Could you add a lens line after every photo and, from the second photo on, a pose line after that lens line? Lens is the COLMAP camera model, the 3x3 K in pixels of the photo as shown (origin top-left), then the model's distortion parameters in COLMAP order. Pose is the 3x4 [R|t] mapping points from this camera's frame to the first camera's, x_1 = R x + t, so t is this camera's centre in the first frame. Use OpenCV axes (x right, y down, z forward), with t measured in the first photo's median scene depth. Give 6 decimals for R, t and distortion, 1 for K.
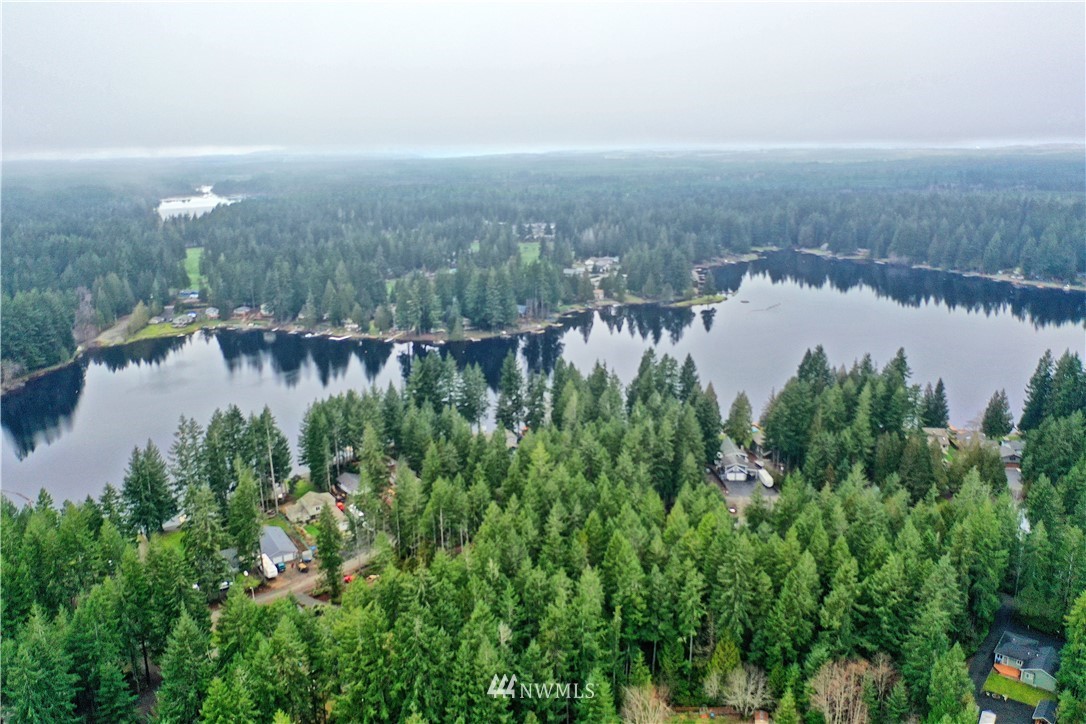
lens RADIAL K [[852.3, 0, 548.8], [0, 852.3, 359.3], [0, 0, 1]] dist [-0.001931, 0.007970]
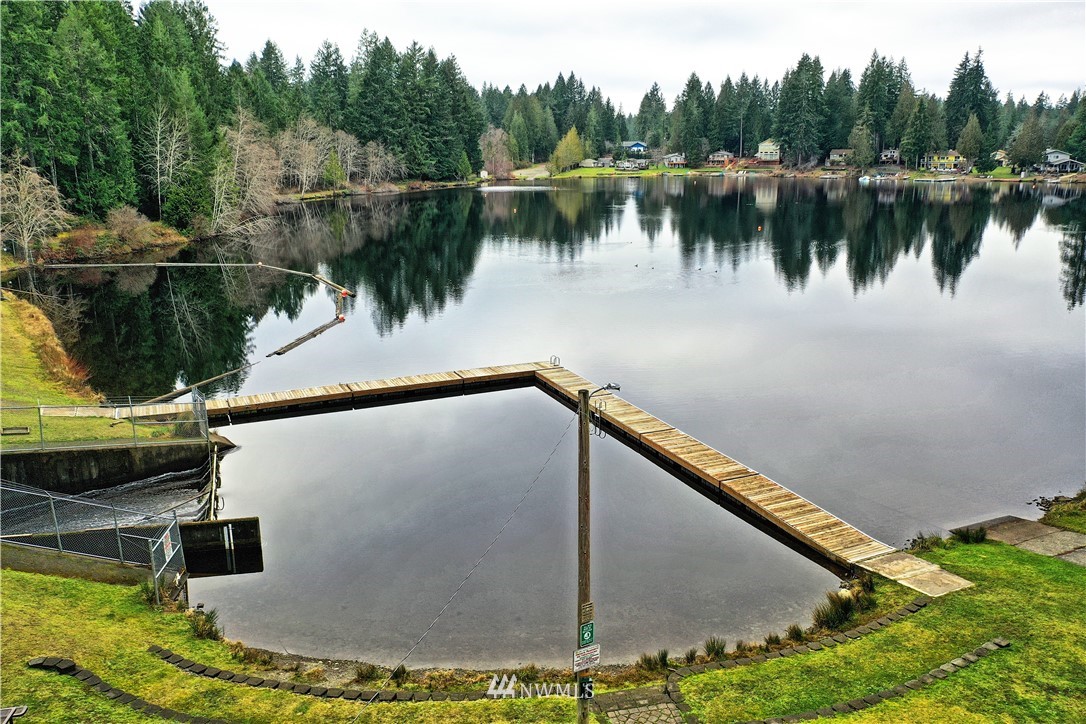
lens RADIAL K [[852.3, 0, 538.1], [0, 852.3, 362.4], [0, 0, 1]] dist [-0.001931, 0.007970]
pose [[0.915096, 0.103919, -0.389615, -0.237720], [-0.104055, 0.994354, 0.020820, 0.092200], [0.389579, 0.021489, 0.920742, 0.411376]]
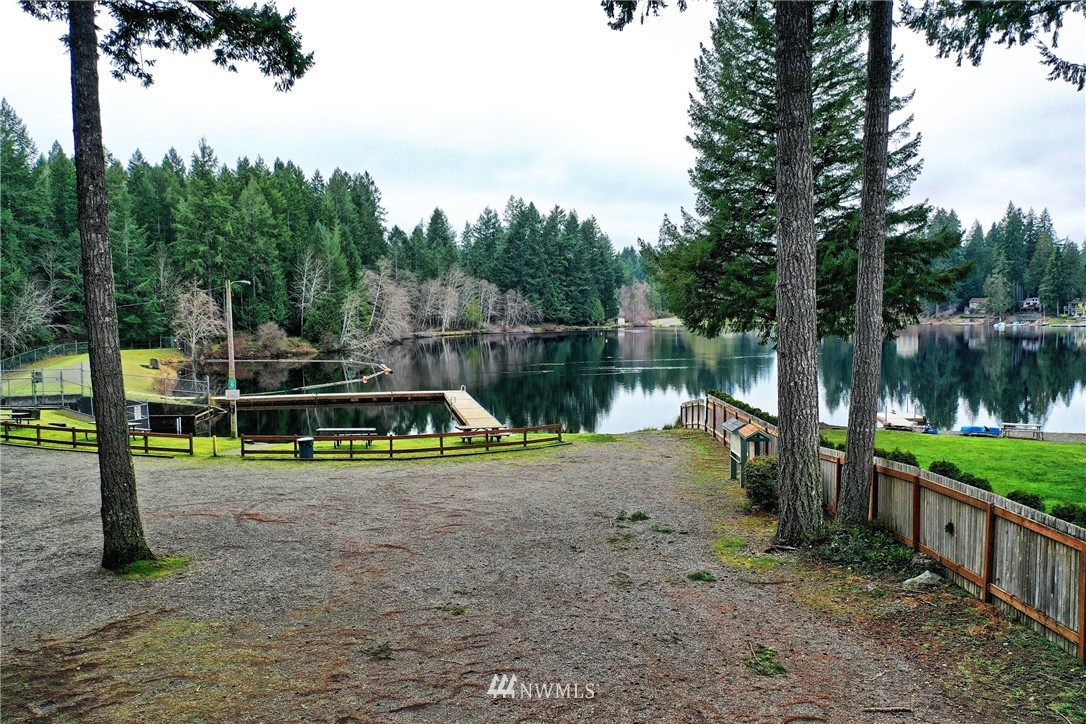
lens RADIAL K [[854.8, 0, 540.4], [0, 854.8, 361.3], [0, 0, 1]] dist [0.000604, 0.008868]
pose [[0.807064, 0.039765, -0.589123, -0.188910], [-0.148438, 0.979352, -0.137246, 0.104655], [0.571501, 0.198215, 0.796303, 0.397970]]
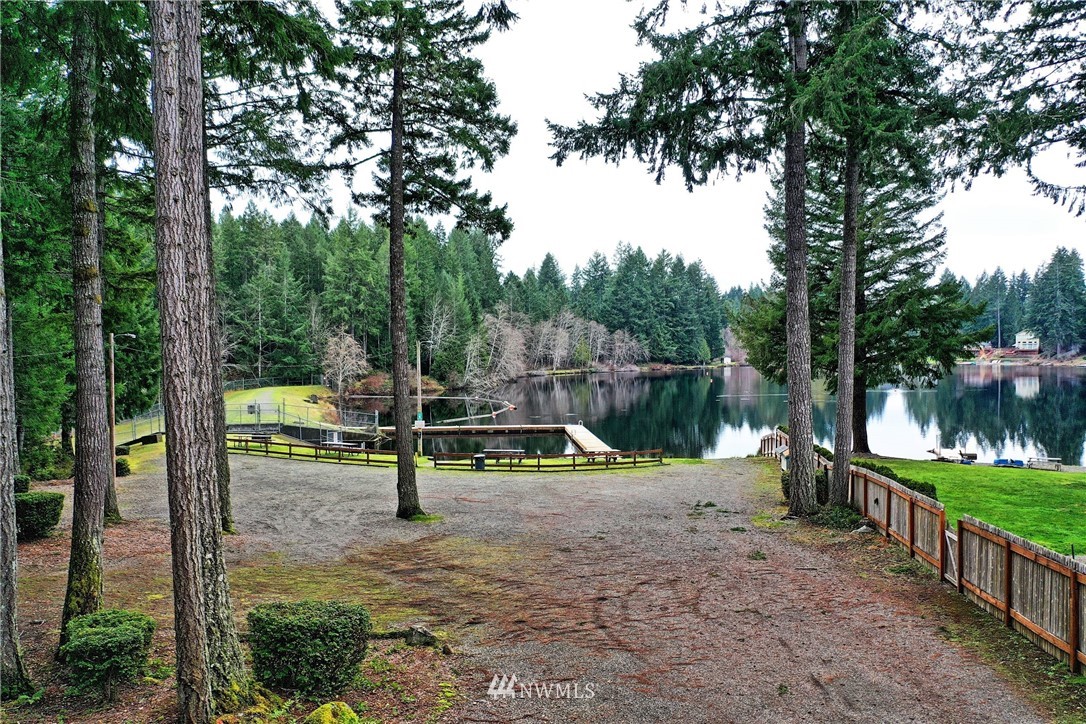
lens RADIAL K [[854.8, 0, 539.8], [0, 854.8, 359.7], [0, 0, 1]] dist [0.000604, 0.008868]
pose [[0.727110, 0.016819, -0.686315, -0.176226], [-0.174470, 0.971405, -0.161035, 0.107264], [0.663981, 0.236831, 0.709253, 0.380808]]
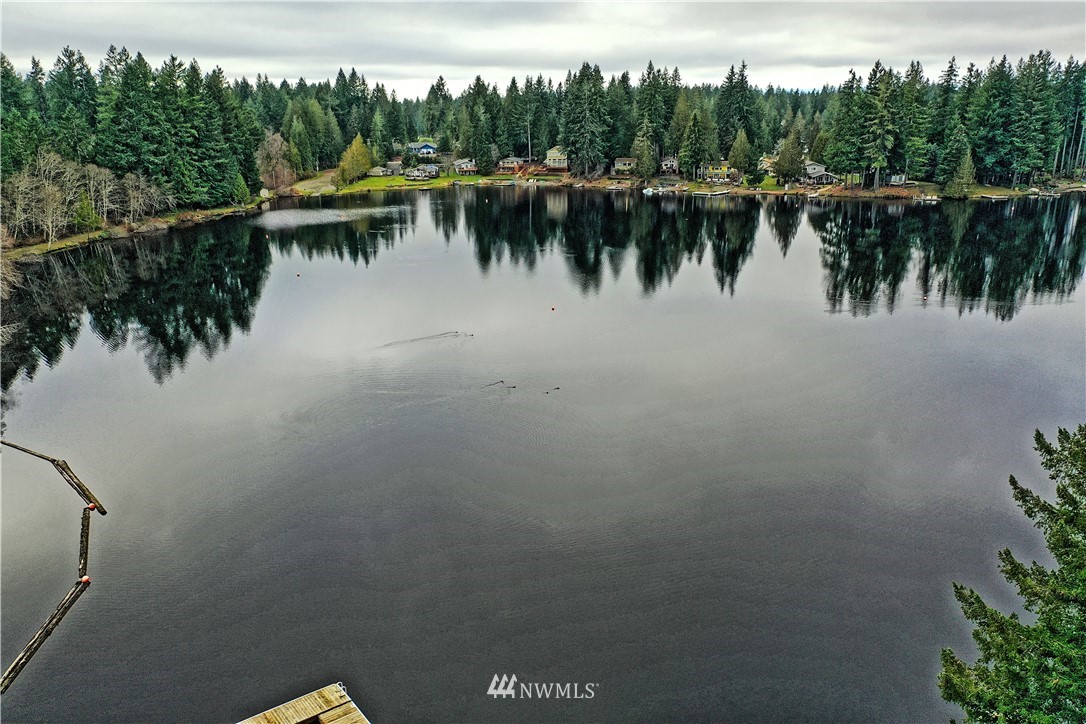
lens RADIAL K [[852.3, 0, 537.0], [0, 852.3, 361.1], [0, 0, 1]] dist [-0.001931, 0.007970]
pose [[0.983855, 0.051060, -0.171528, -0.240779], [-0.045109, 0.998243, 0.038417, 0.061316], [0.173188, -0.030059, 0.984430, 0.419898]]
